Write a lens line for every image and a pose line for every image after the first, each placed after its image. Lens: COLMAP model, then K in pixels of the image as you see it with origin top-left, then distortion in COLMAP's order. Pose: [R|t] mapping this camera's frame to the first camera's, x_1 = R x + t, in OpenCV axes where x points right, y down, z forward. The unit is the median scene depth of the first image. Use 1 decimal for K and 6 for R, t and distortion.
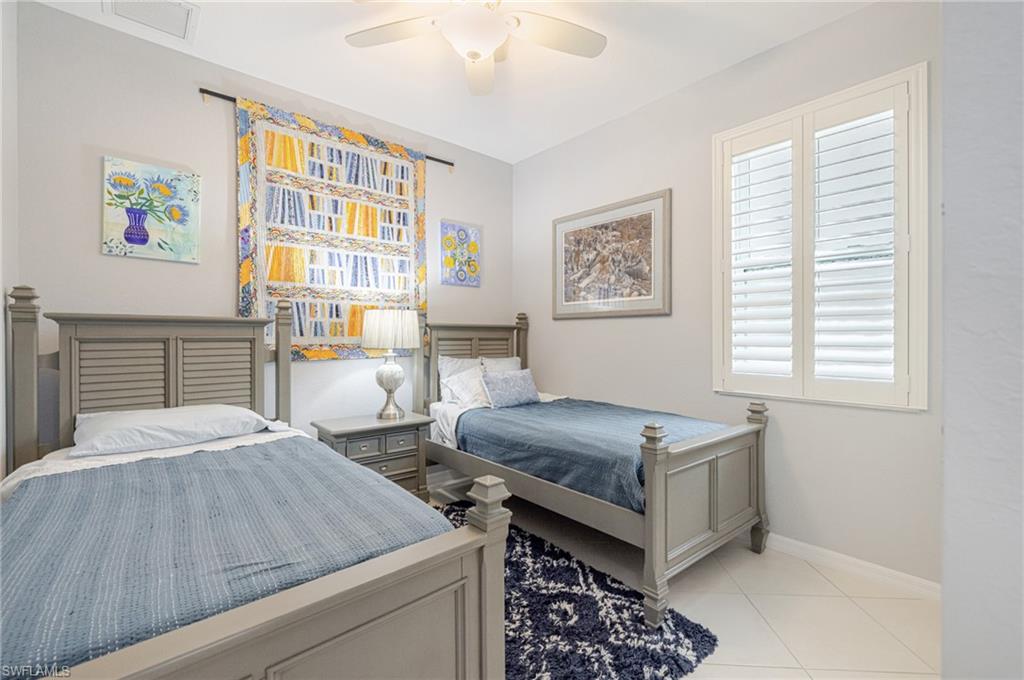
lens RADIAL K [[436.9, 0, 513.0], [0, 436.9, 342.4], [0, 0, 1]] dist [-0.004321, 0.001508]
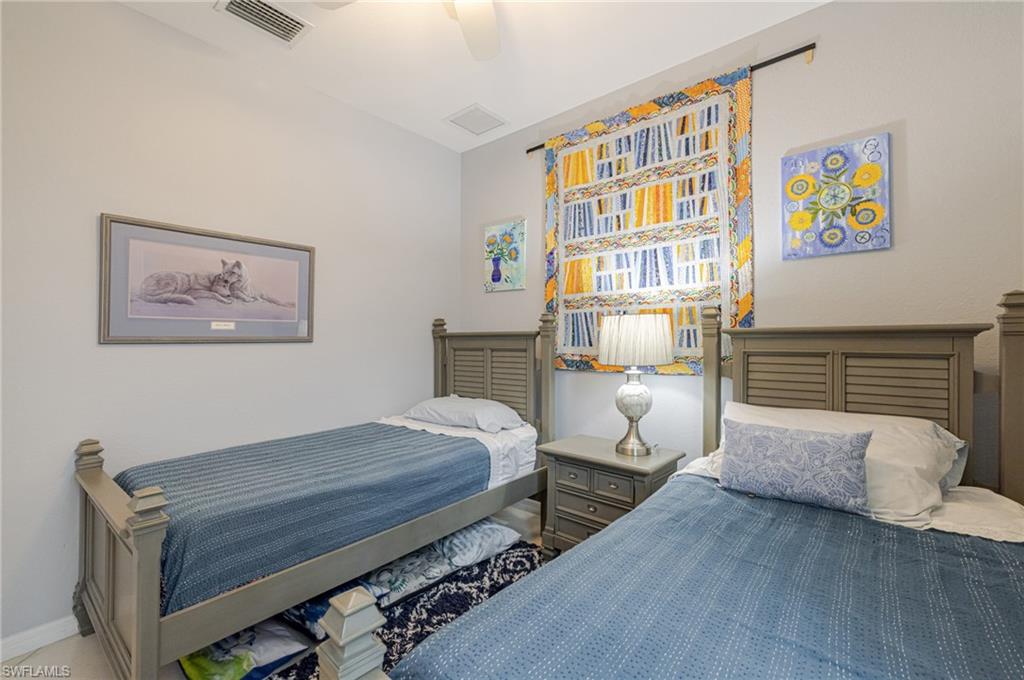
lens RADIAL K [[436.9, 0, 512.2], [0, 436.9, 334.8], [0, 0, 1]] dist [-0.004321, 0.001508]
pose [[0.151578, -0.006897, -0.988421, 0.439348], [-0.003206, 0.999967, -0.007469, -0.030998], [0.988440, 0.004301, 0.151551, 0.640380]]
